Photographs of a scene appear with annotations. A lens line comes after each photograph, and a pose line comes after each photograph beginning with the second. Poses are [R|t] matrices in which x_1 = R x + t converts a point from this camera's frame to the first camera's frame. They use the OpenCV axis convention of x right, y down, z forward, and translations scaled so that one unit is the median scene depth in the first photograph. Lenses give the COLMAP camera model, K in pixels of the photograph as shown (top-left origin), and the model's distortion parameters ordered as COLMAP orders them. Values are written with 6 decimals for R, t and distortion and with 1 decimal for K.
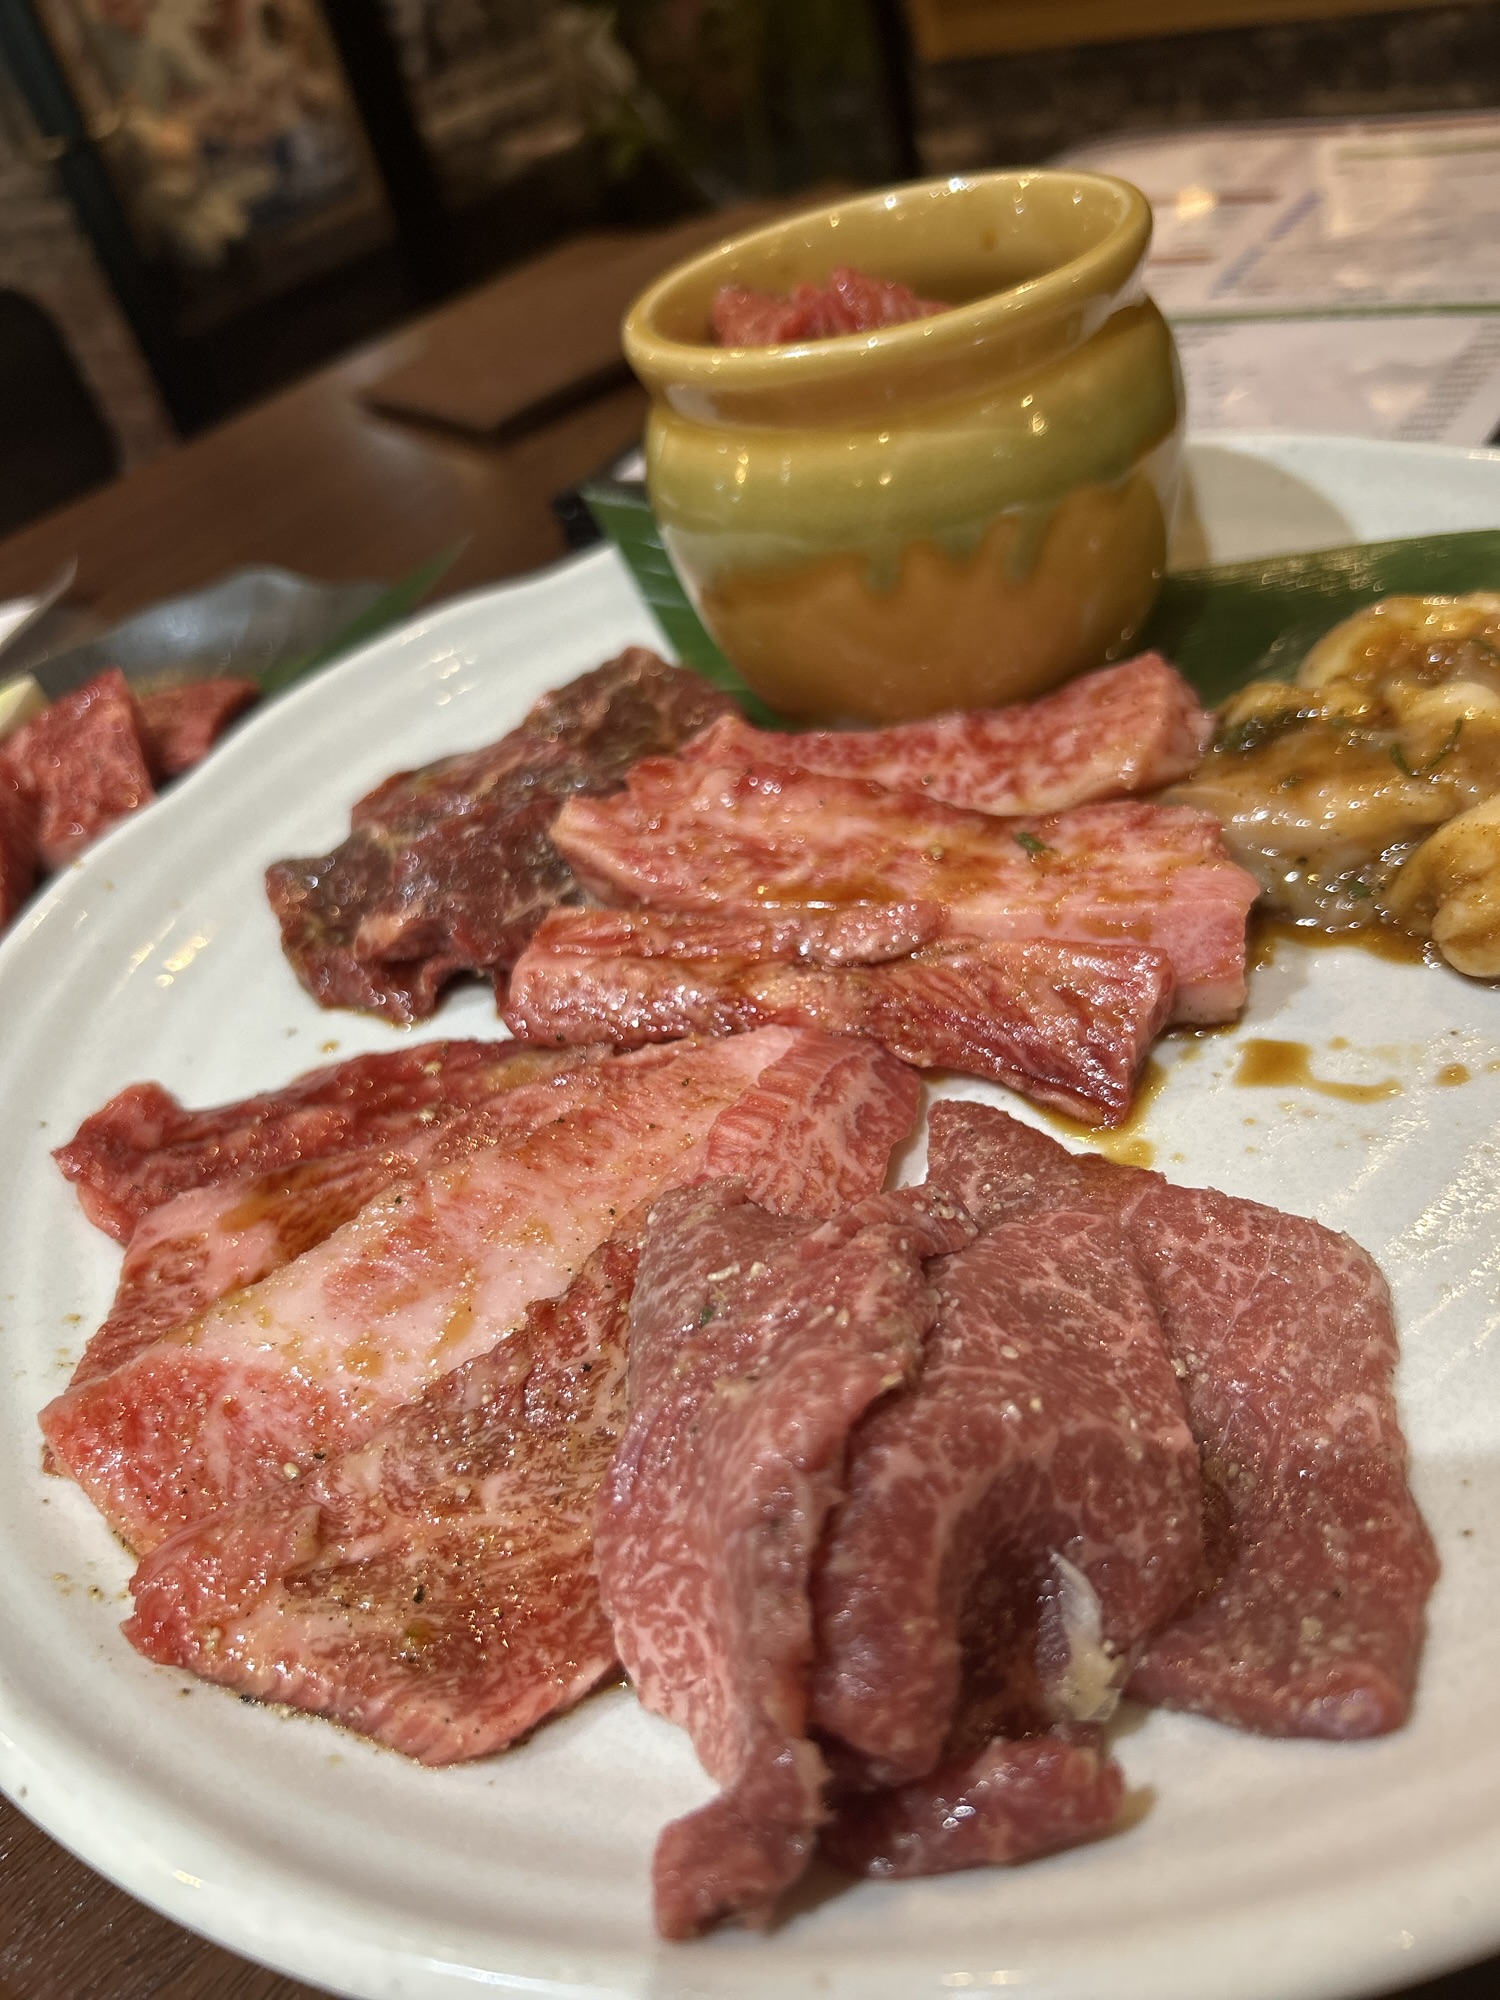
lens RADIAL K [[1528.2, 0, 713.3], [0, 1528.2, 1000.2], [0, 0, 1]] dist [-0.008605, -0.002553]
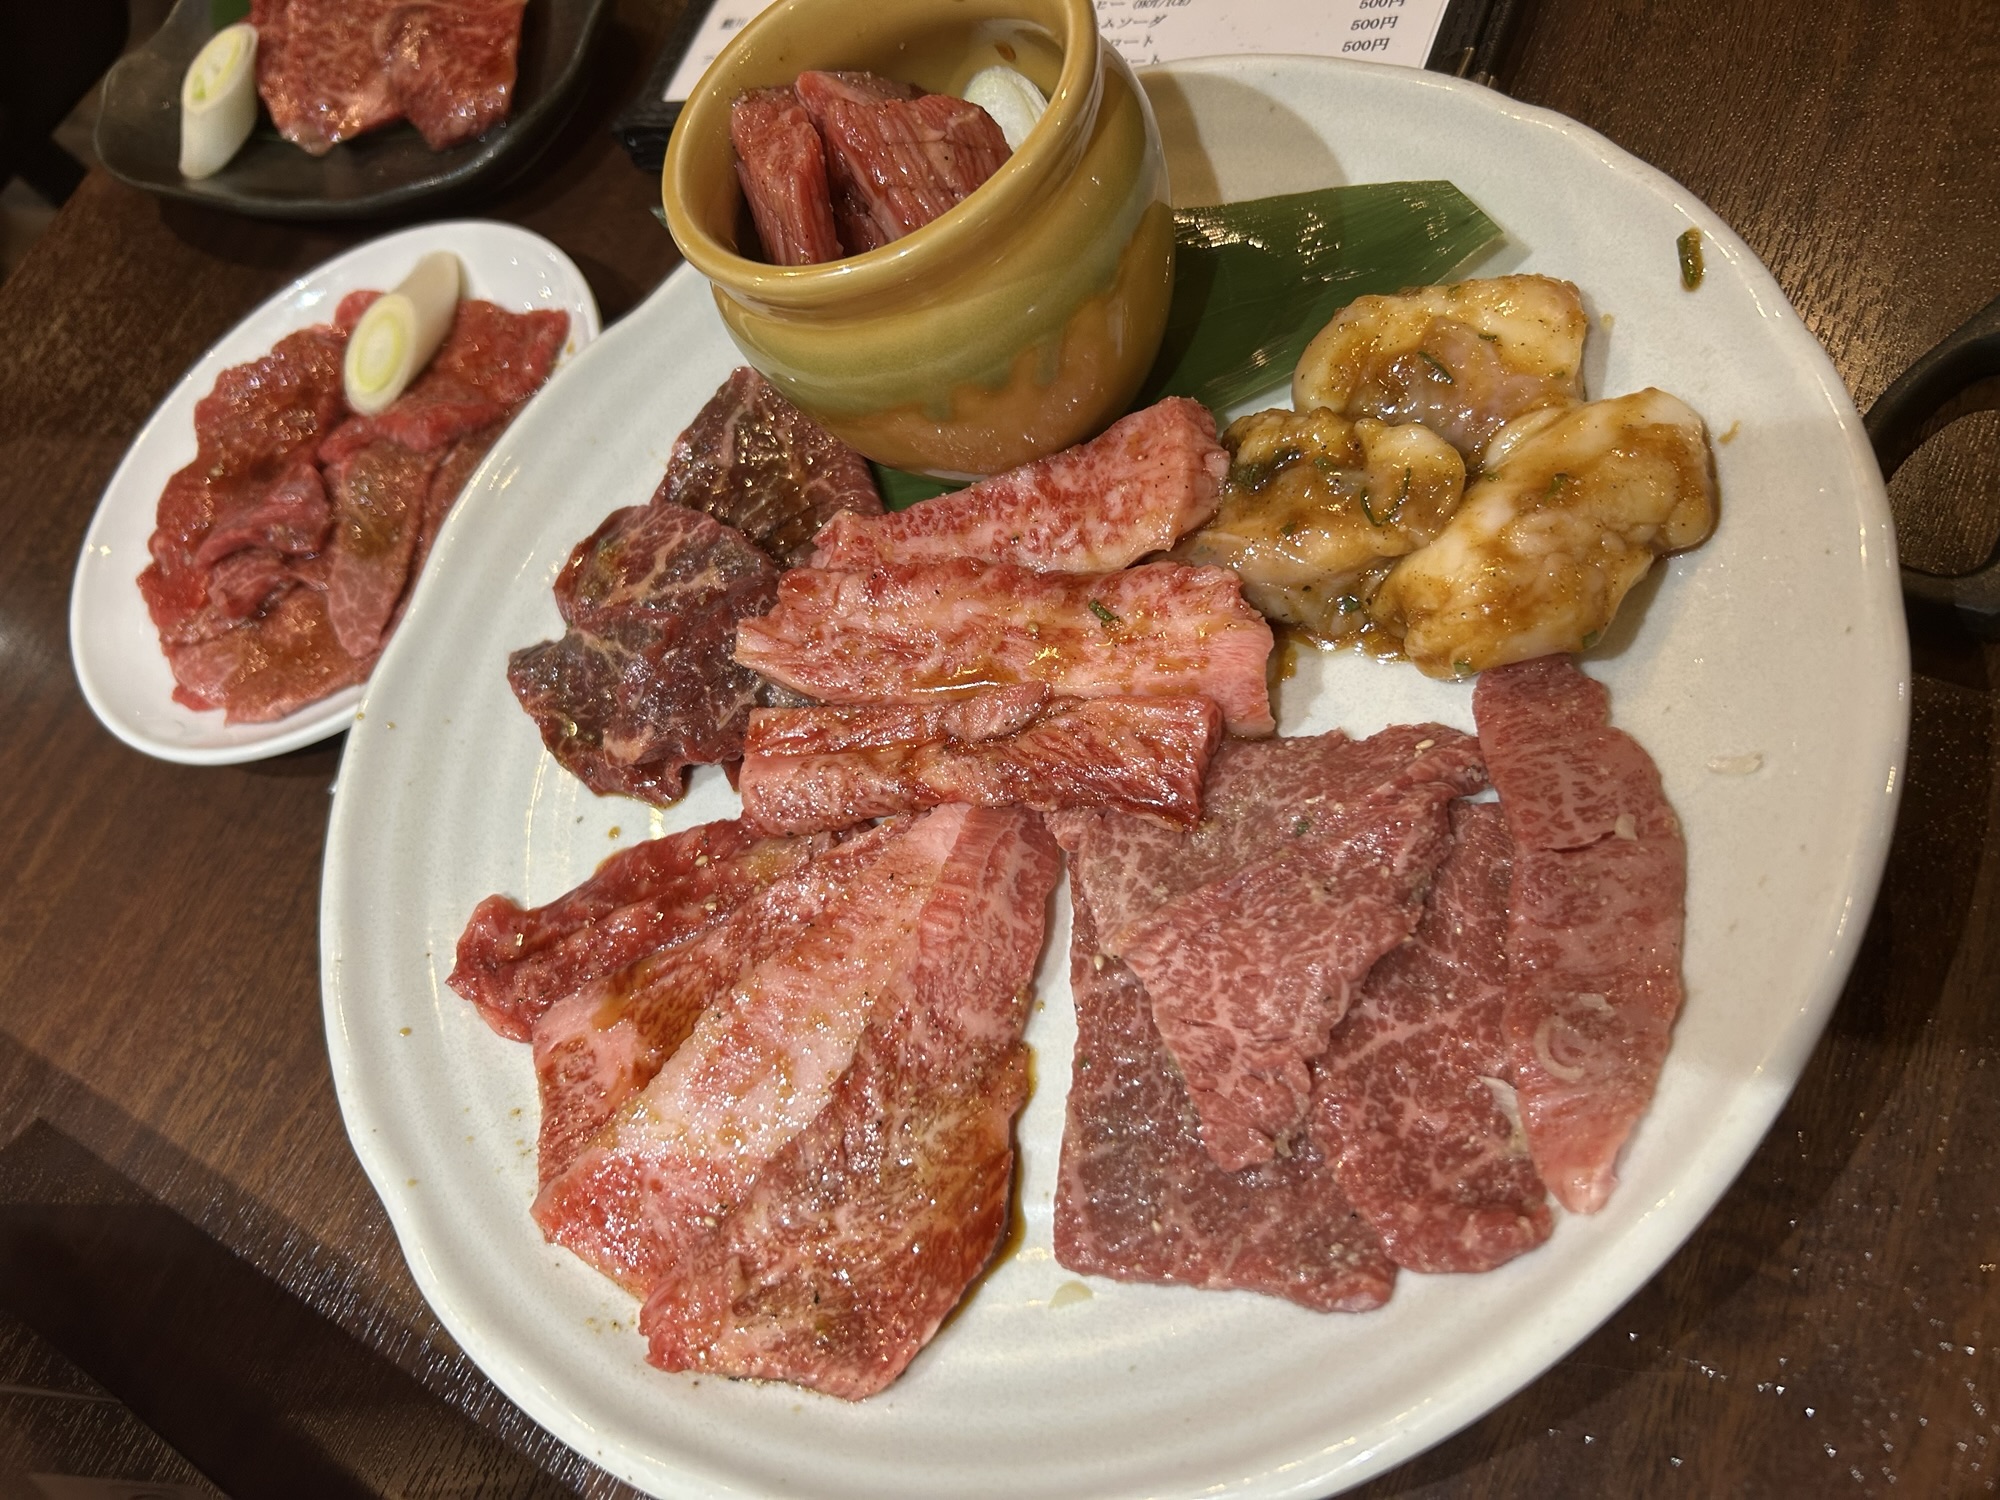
lens RADIAL K [[1502.5, 0, 1000.0], [0, 1502.5, 750.0], [0, 0, 1]] dist [0.027191, -0.000271]
pose [[0.969732, -0.243845, -0.012647, 0.116396], [0.232052, 0.904242, 0.358466, -0.489688], [-0.075974, -0.350551, 0.933457, -0.225046]]
